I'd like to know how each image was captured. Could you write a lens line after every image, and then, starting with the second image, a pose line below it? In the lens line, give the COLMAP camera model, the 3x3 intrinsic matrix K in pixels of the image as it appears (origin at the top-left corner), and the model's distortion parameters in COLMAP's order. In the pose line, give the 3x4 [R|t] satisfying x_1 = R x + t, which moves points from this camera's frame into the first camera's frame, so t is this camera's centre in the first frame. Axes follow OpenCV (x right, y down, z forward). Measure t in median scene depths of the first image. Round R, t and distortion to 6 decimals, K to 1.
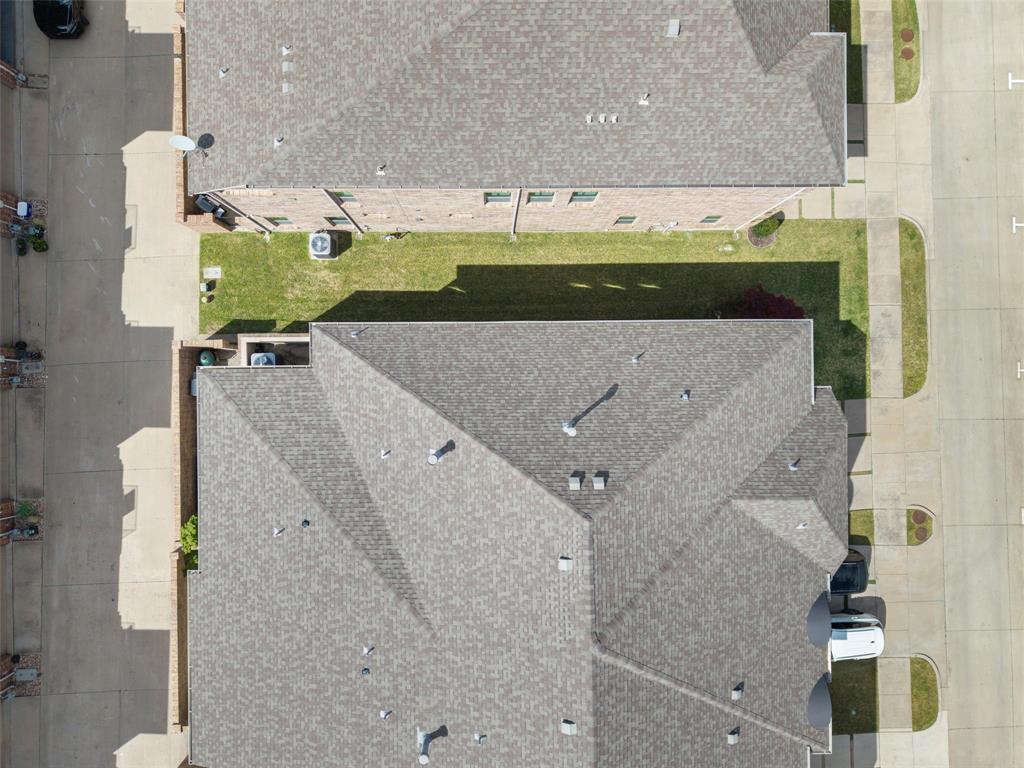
lens RADIAL K [[699.5, 0, 512.0], [0, 699.5, 384.0], [0, 0, 1]] dist [0.031272, -0.026965]
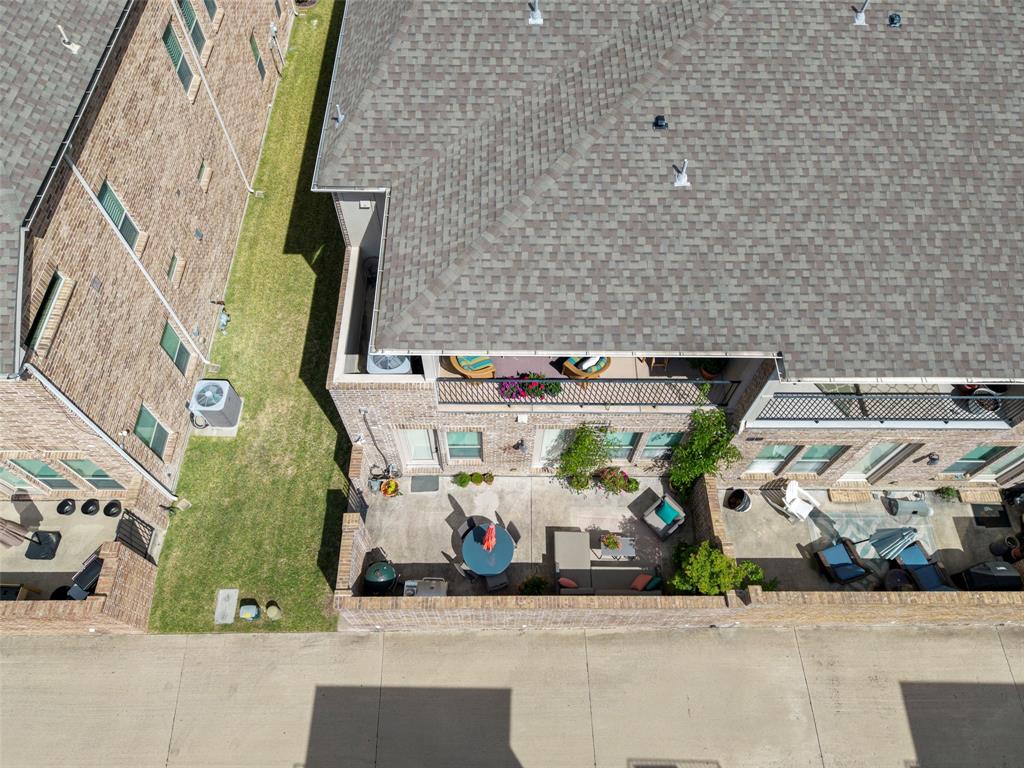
lens RADIAL K [[699.5, 0, 512.0], [0, 699.5, 384.0], [0, 0, 1]] dist [0.031272, -0.026965]
pose [[0.001461, -0.875072, 0.483991, -0.725138], [0.999854, 0.009508, 0.014173, 0.071380], [-0.017004, 0.483900, 0.874958, 0.590127]]
